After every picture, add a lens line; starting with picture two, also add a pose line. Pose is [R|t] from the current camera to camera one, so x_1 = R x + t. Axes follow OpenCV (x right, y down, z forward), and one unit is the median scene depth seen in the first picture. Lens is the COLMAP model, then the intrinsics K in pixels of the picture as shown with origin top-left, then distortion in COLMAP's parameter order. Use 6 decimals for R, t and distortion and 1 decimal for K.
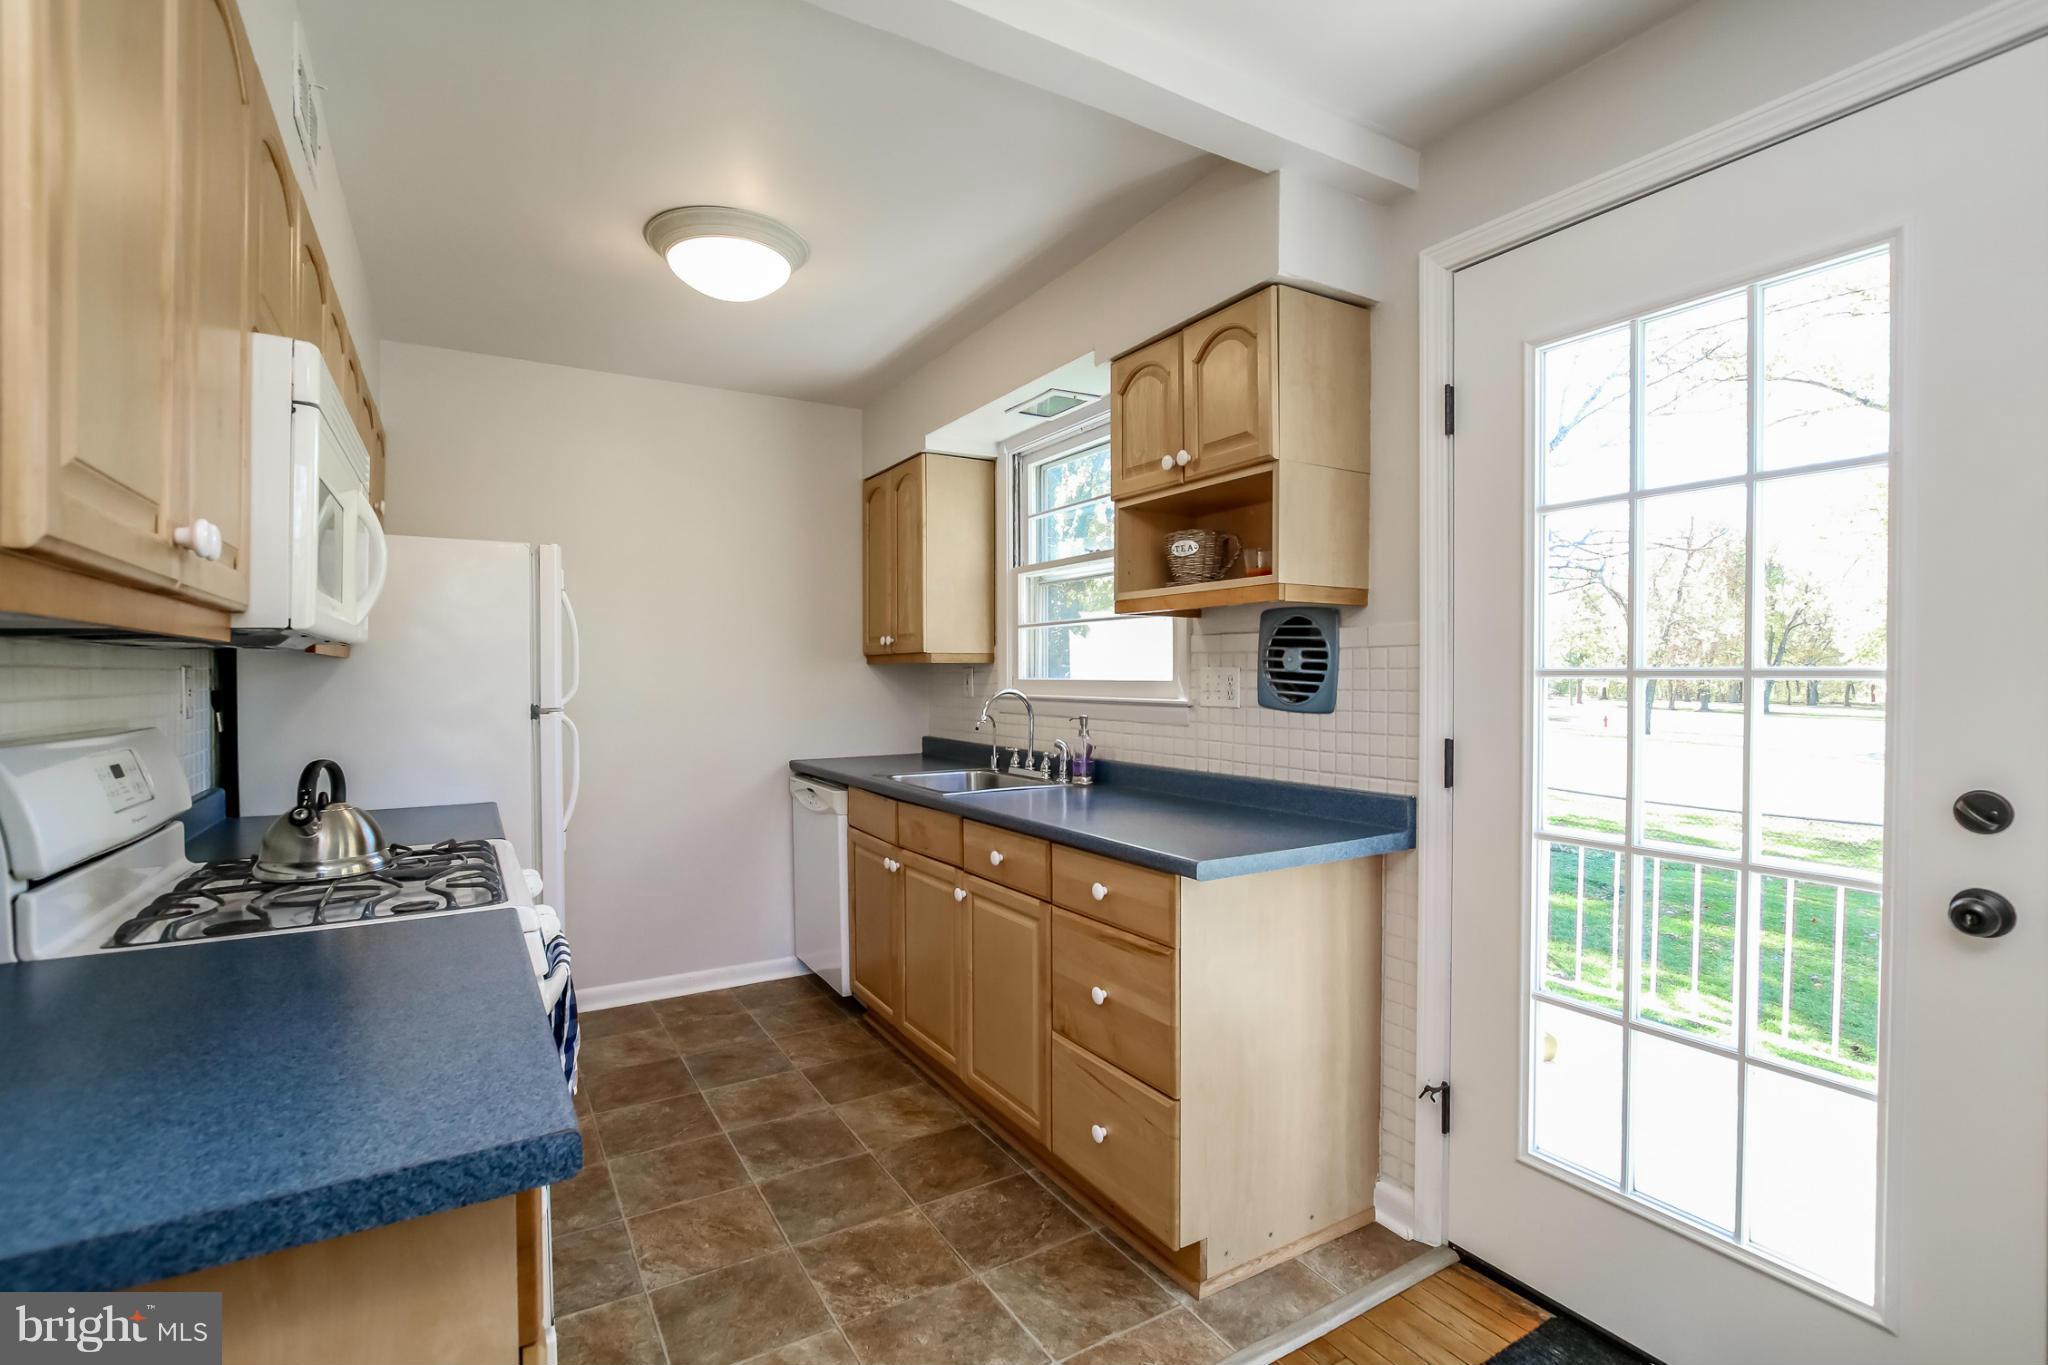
lens RADIAL K [[941.2, 0, 1023.6], [0, 941.2, 686.3], [0, 0, 1]] dist [-0.015022, -0.000212]
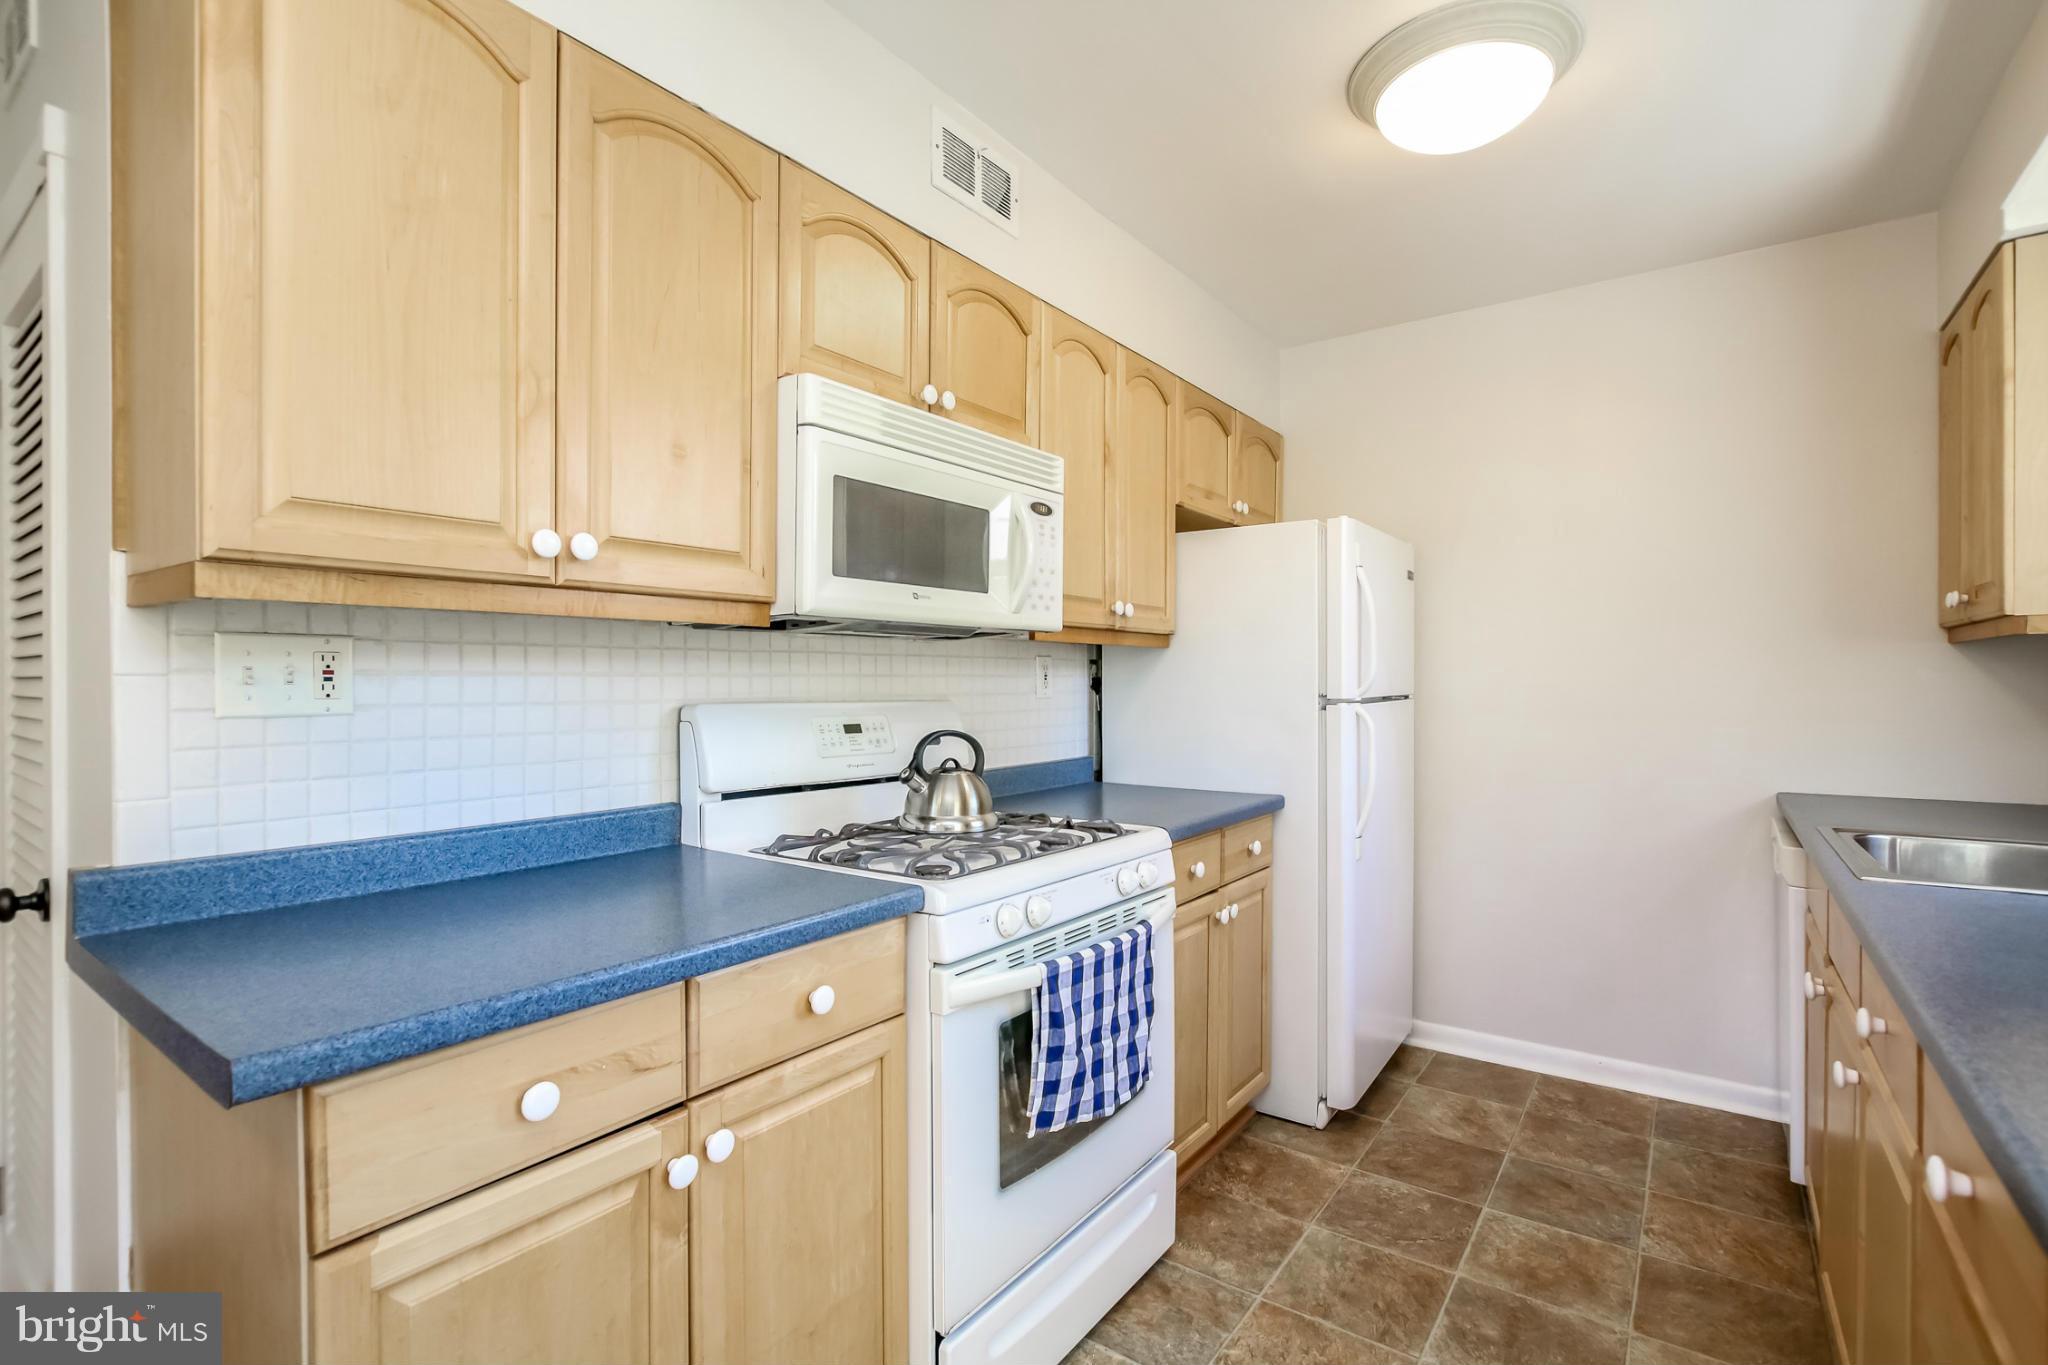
lens RADIAL K [[941.2, 0, 1023.6], [0, 941.2, 686.3], [0, 0, 1]] dist [-0.015022, -0.000212]
pose [[0.386976, 0.005338, -0.922074, 0.207132], [-0.009618, 0.999952, 0.001752, 0.012853], [0.922039, 0.008190, 0.387009, 0.363810]]
